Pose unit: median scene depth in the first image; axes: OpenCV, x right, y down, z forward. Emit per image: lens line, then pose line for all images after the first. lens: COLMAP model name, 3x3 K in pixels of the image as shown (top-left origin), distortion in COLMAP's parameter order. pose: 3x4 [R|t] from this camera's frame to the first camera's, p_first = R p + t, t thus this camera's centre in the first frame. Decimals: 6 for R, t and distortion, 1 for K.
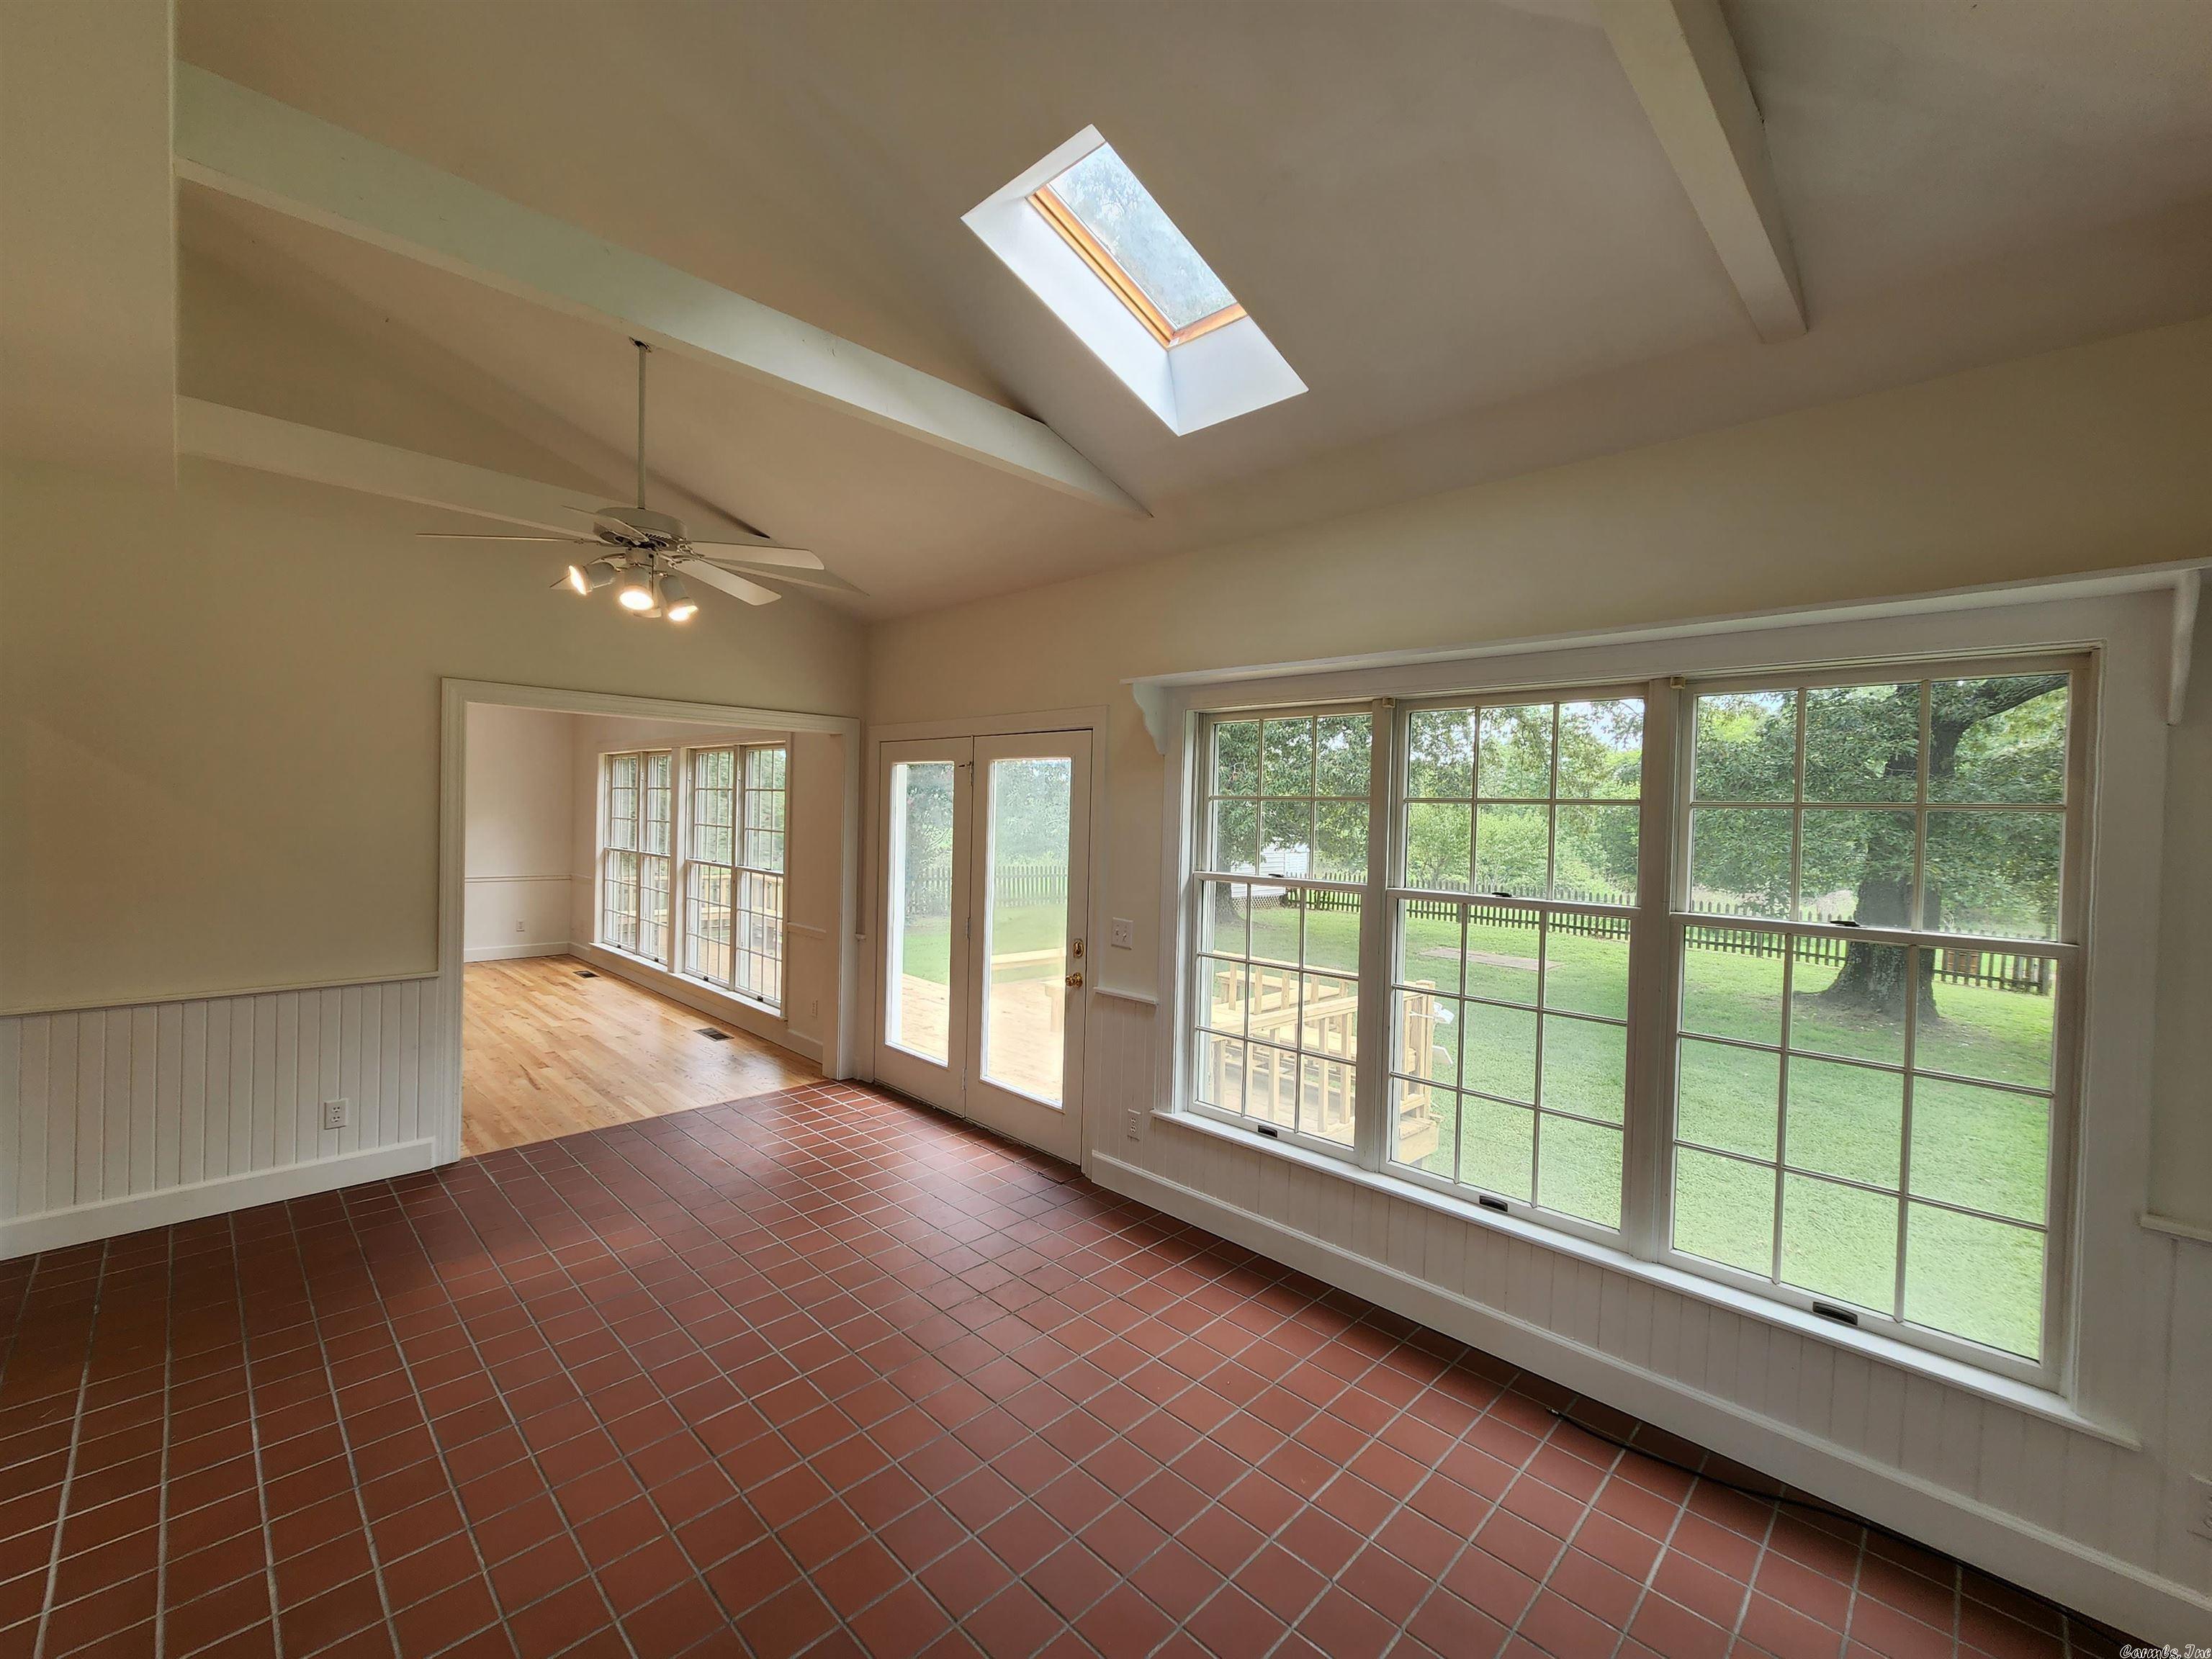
lens RADIAL K [[908.0, 0, 1109.5], [0, 908.0, 825.8], [0, 0, 1]] dist [-0.001935, 0.000056]
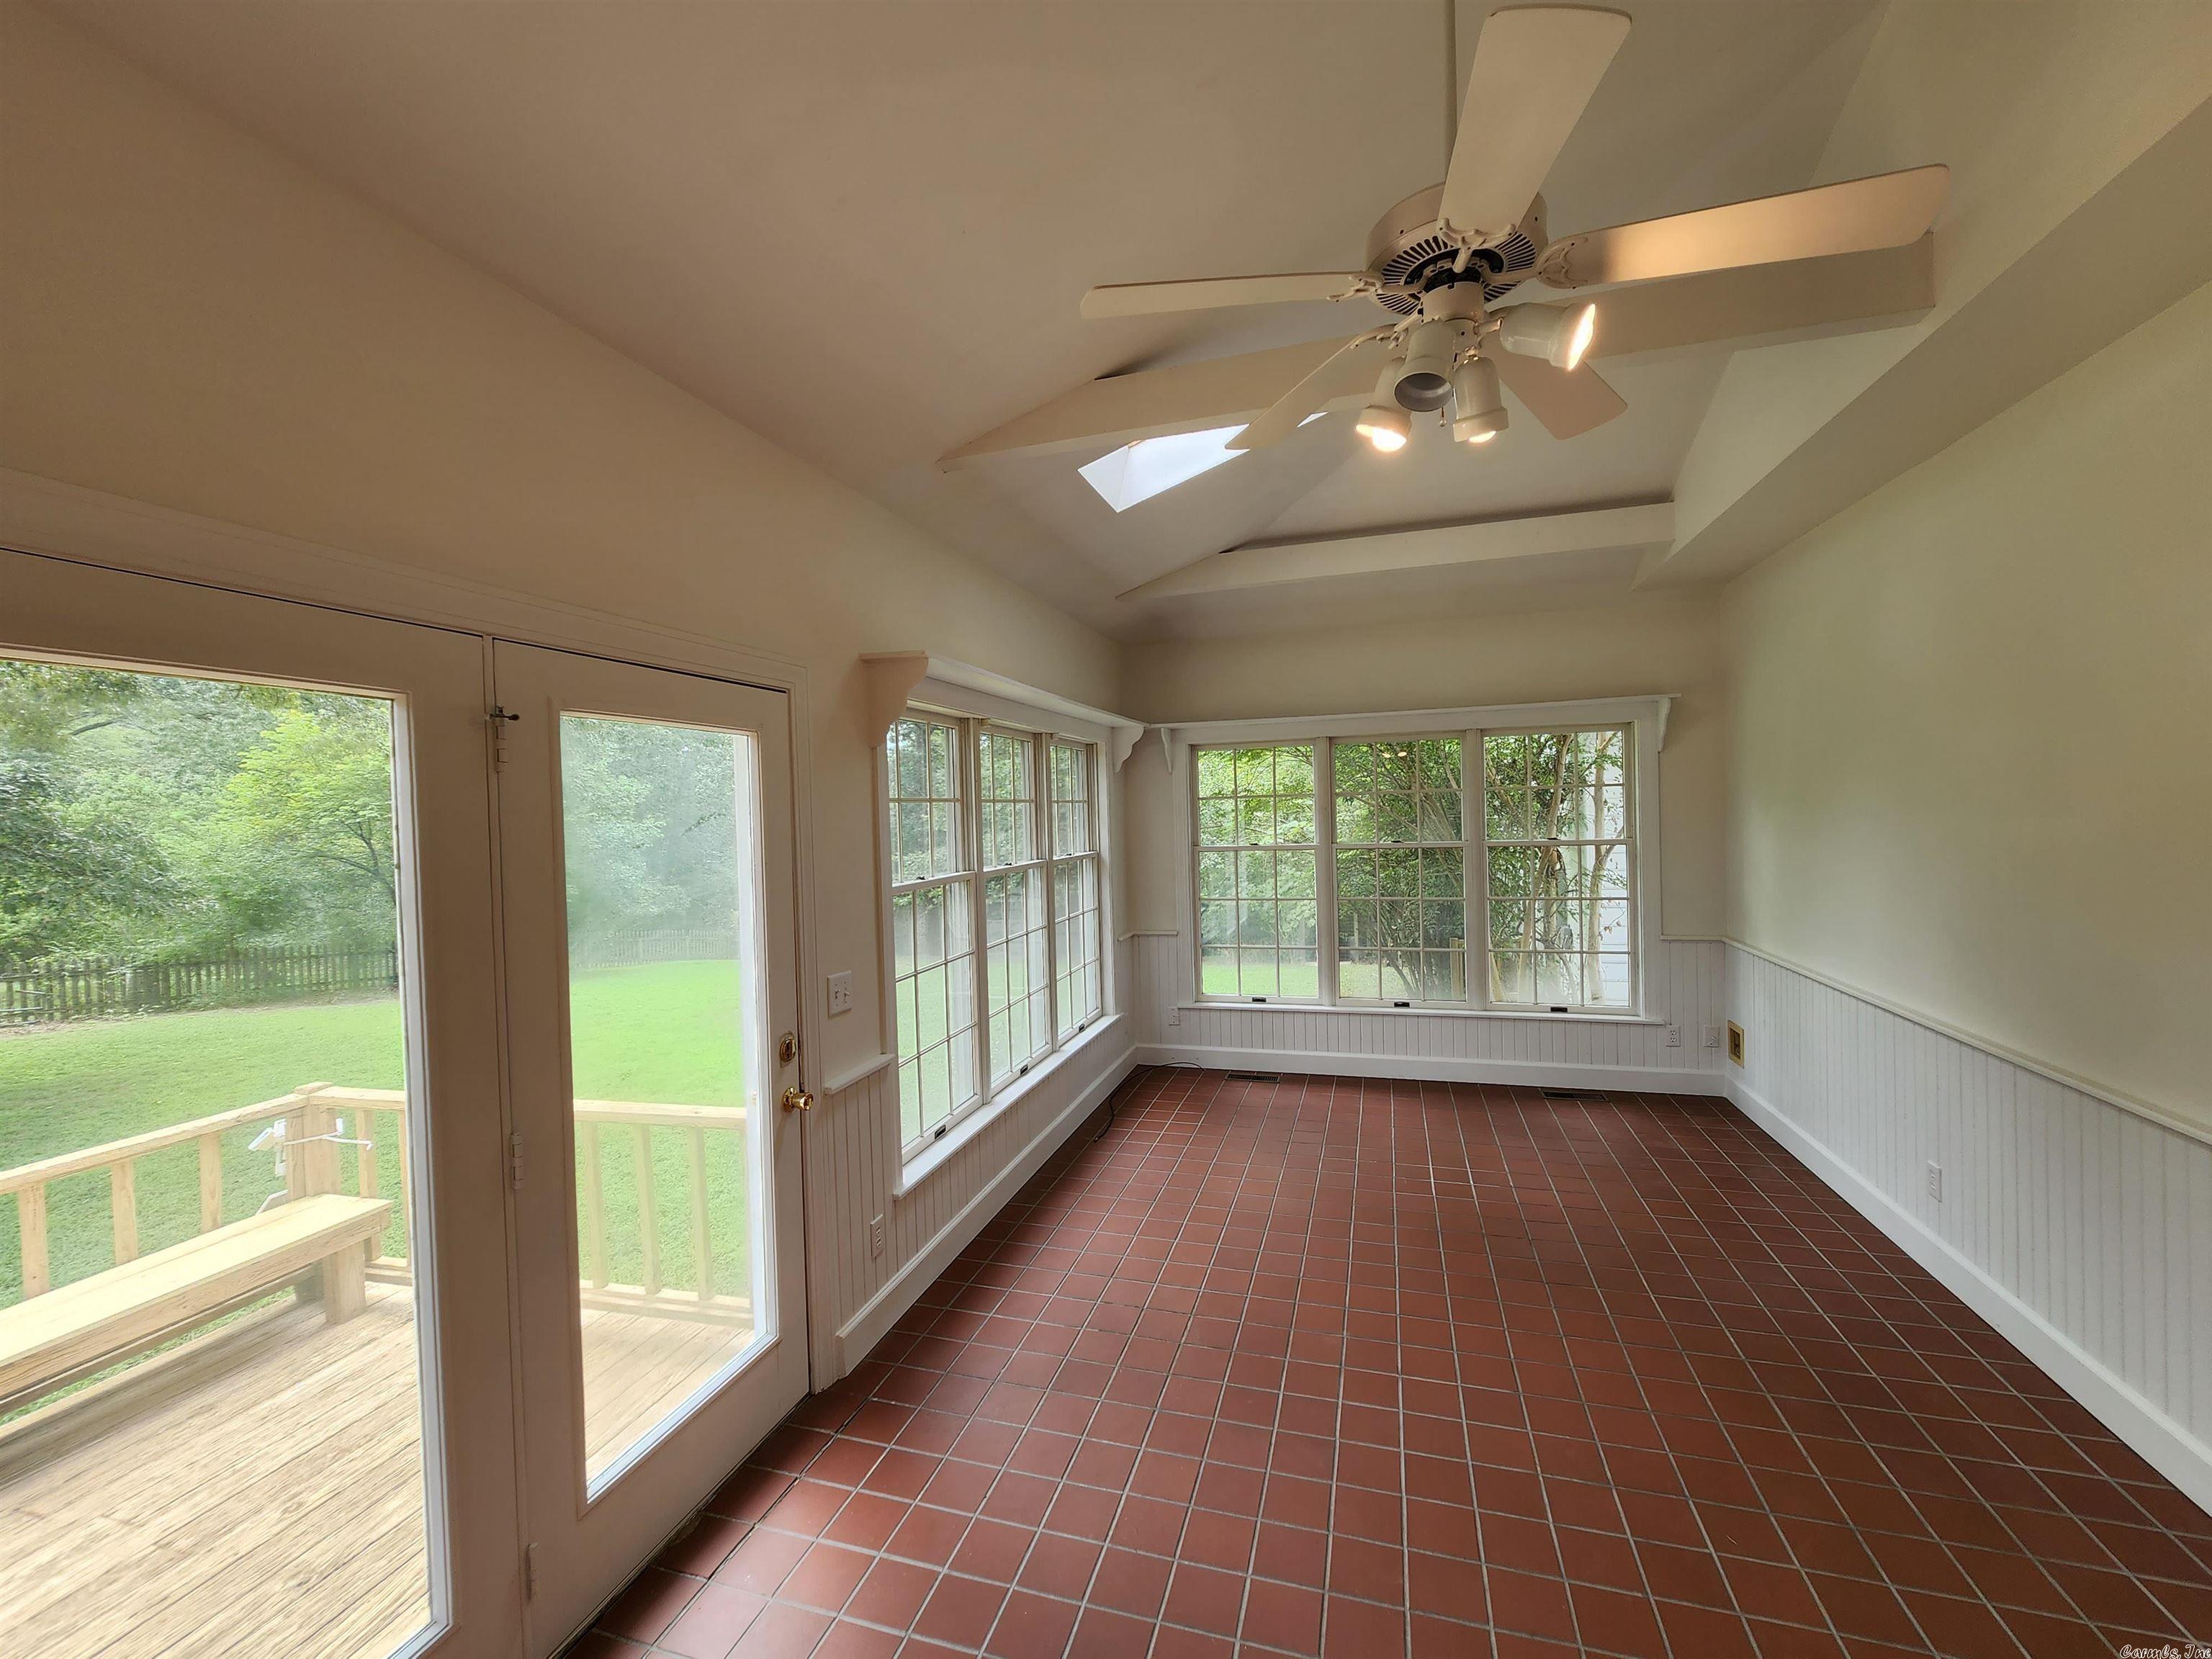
lens RADIAL K [[908.0, 0, 1109.5], [0, 908.0, 825.8], [0, 0, 1]] dist [-0.001935, 0.000056]
pose [[-0.456073, -0.009108, 0.889896, -0.675358], [0.036261, 0.998927, 0.028808, -0.025603], [-0.889203, 0.045407, -0.455254, 1.068881]]
